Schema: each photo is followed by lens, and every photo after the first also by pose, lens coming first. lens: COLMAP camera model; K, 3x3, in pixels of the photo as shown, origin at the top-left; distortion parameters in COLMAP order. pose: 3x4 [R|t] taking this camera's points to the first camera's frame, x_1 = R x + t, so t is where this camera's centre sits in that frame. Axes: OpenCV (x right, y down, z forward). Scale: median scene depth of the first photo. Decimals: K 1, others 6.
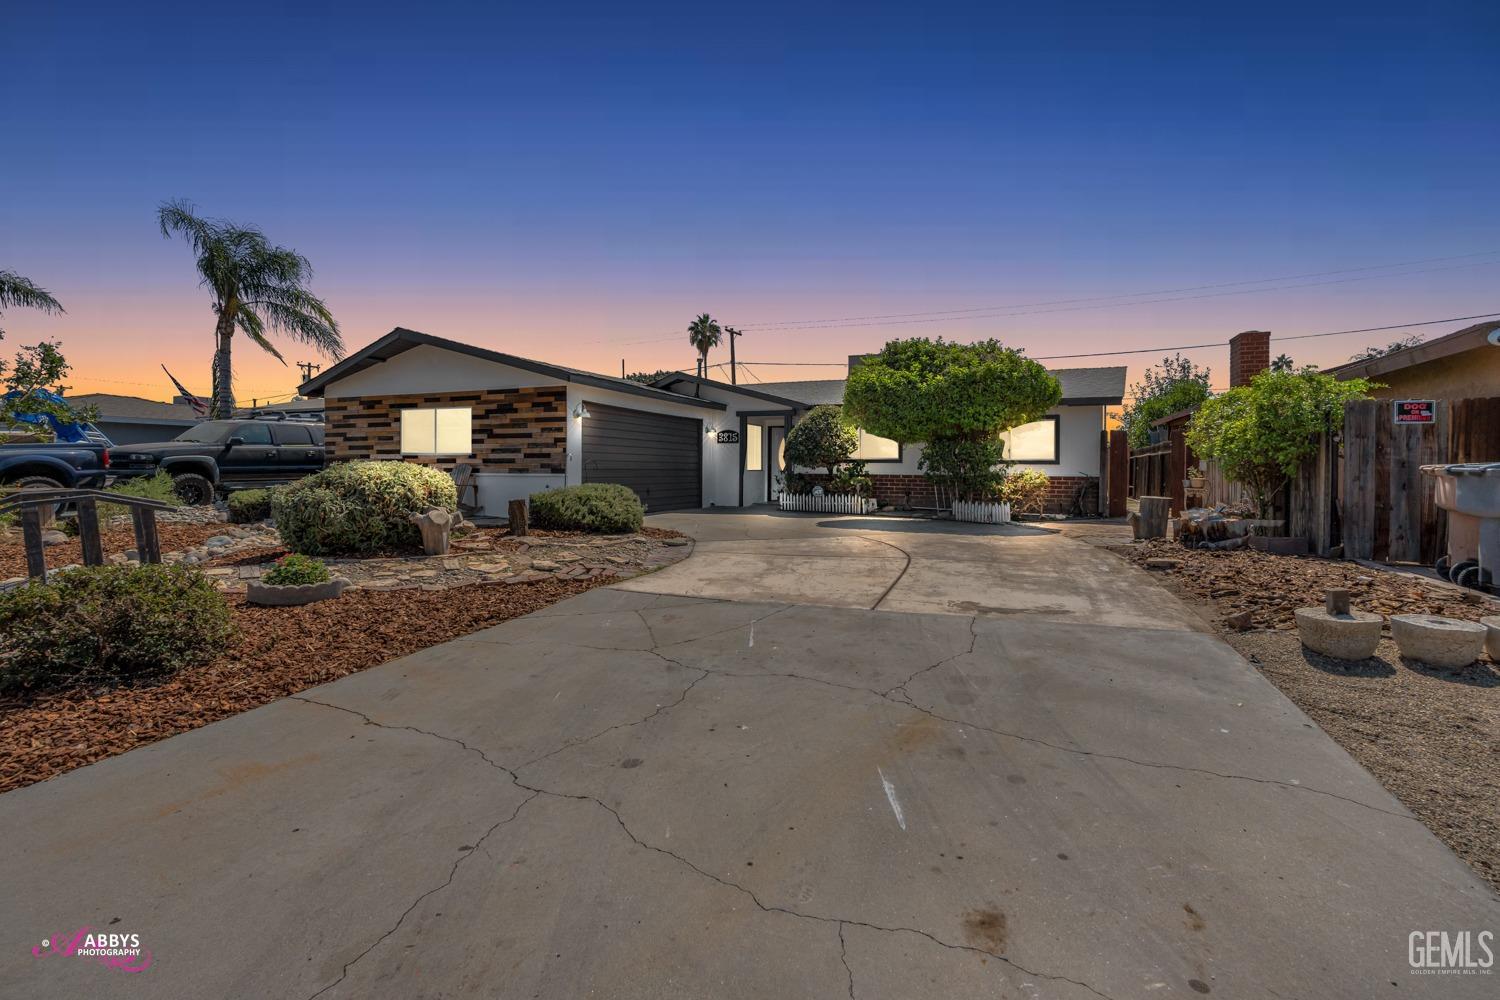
lens RADIAL K [[760.8, 0, 744.3], [0, 760.8, 484.6], [0, 0, 1]] dist [-0.032857, -0.000211]
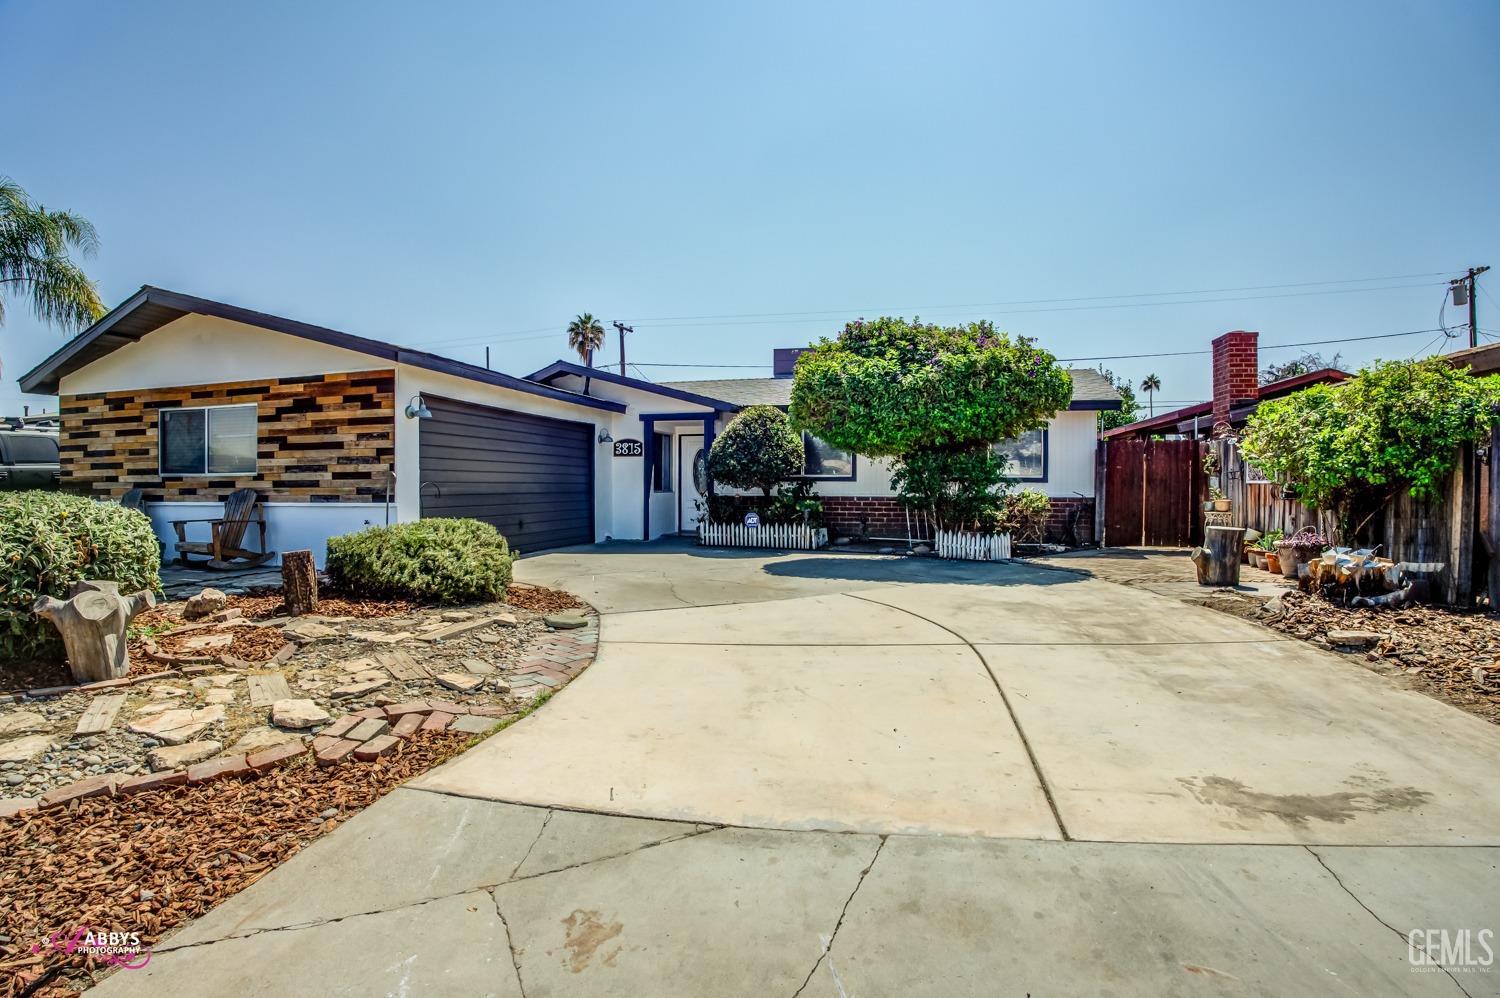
lens RADIAL K [[782.2, 0, 767.9], [0, 782.2, 502.1], [0, 0, 1]] dist [-0.119758, 0.015507]
pose [[0.983562, -0.010431, 0.180268, -0.032359], [0.010173, 0.999945, 0.002356, -0.012368], [-0.180283, -0.000483, 0.983615, 0.274881]]
